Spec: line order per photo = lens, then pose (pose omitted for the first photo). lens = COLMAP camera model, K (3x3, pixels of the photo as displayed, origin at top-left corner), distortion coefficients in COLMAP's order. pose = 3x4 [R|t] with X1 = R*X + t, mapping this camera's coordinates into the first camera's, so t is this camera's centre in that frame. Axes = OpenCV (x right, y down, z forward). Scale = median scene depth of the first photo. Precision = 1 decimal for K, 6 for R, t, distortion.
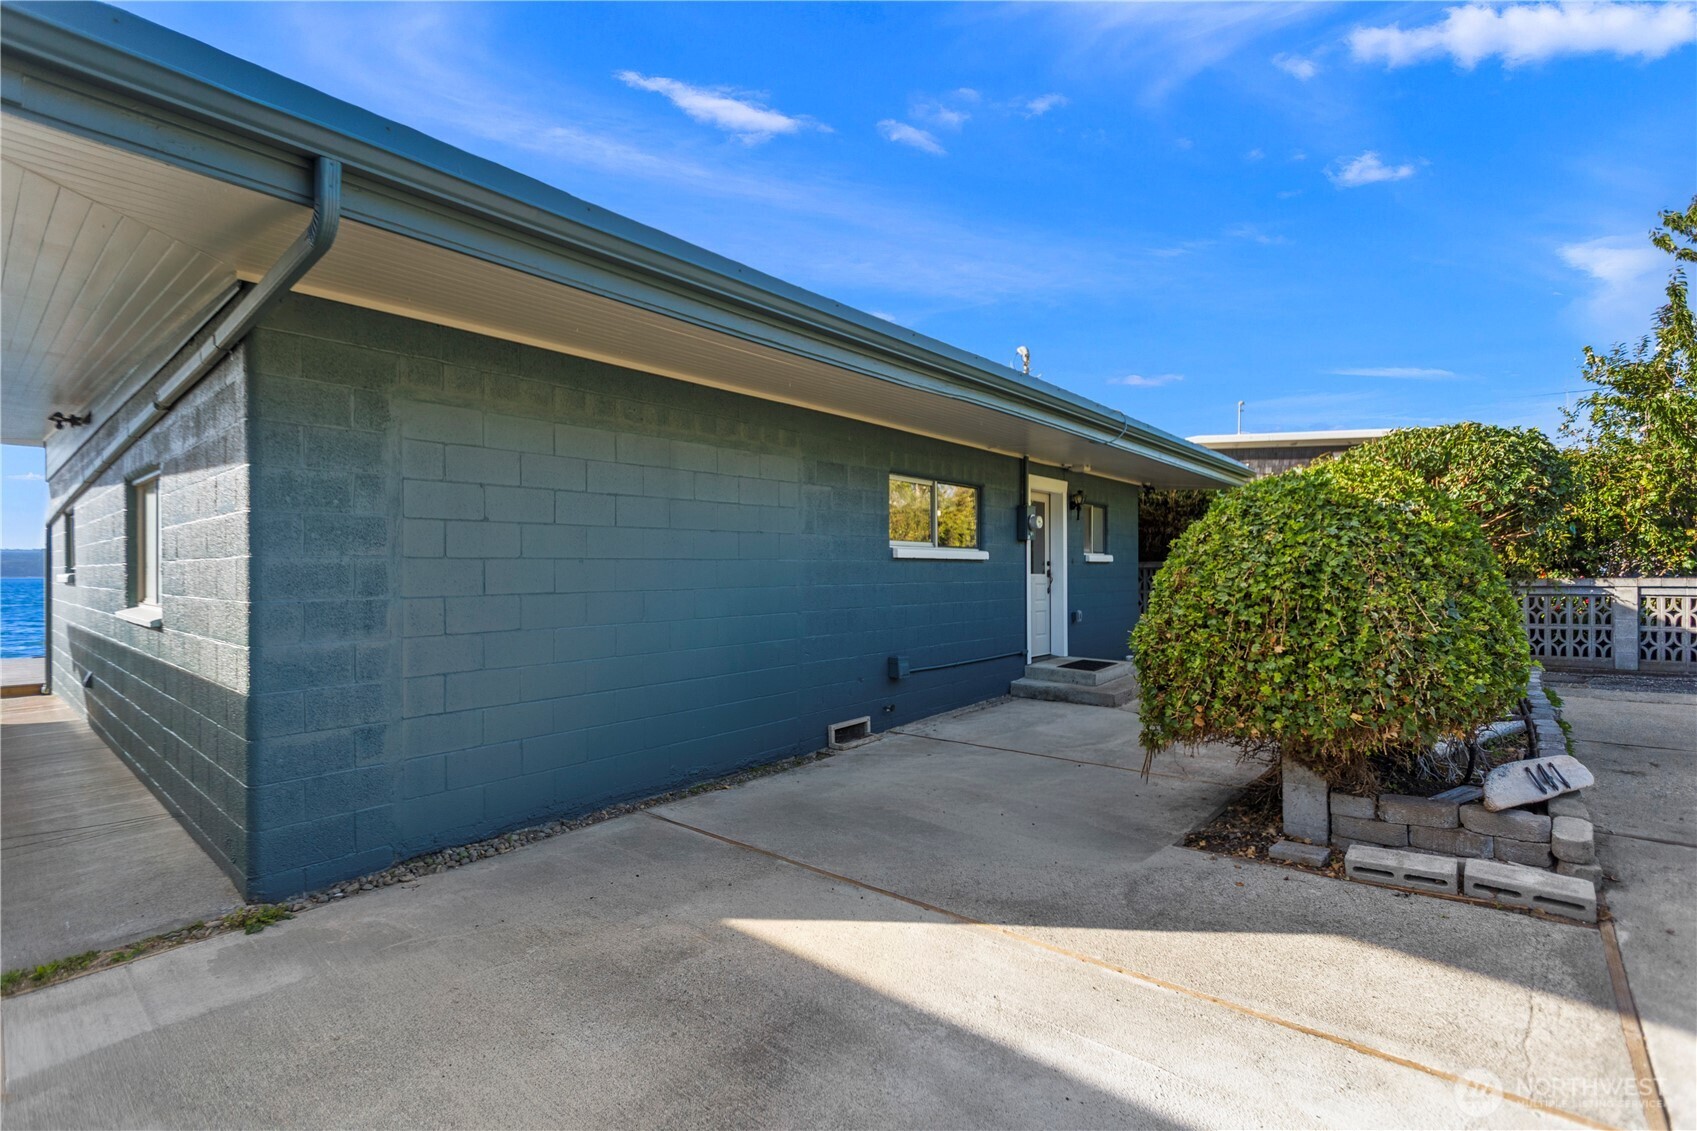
lens RADIAL K [[778.0, 0, 848.5], [0, 778.0, 565.5], [0, 0, 1]] dist [-0.001920, -0.000166]
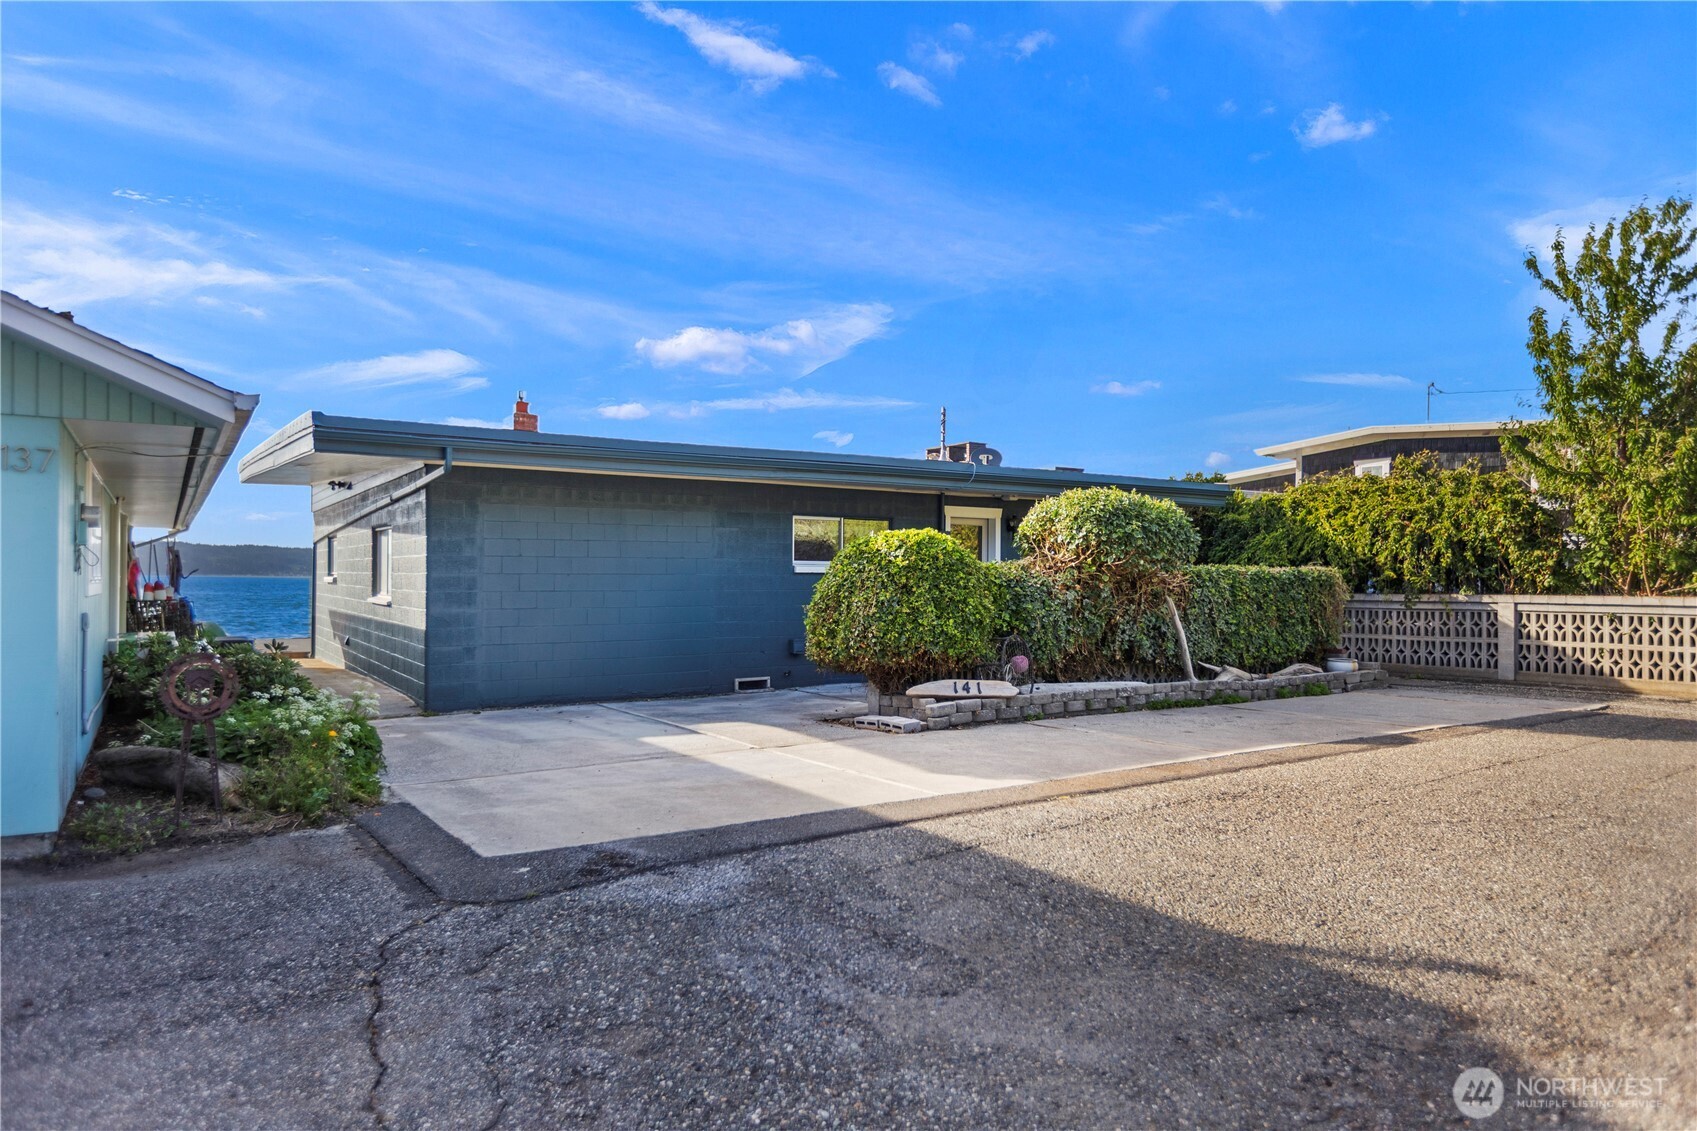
lens RADIAL K [[1097.1, 0, 847.5], [0, 1097.1, 557.9], [0, 0, 1]] dist [-0.033854, -0.001084]
pose [[0.957105, 0.005404, -0.289691, 0.949361], [-0.008140, 0.999933, -0.008238, -0.026630], [0.289627, 0.010242, 0.957085, -1.211420]]
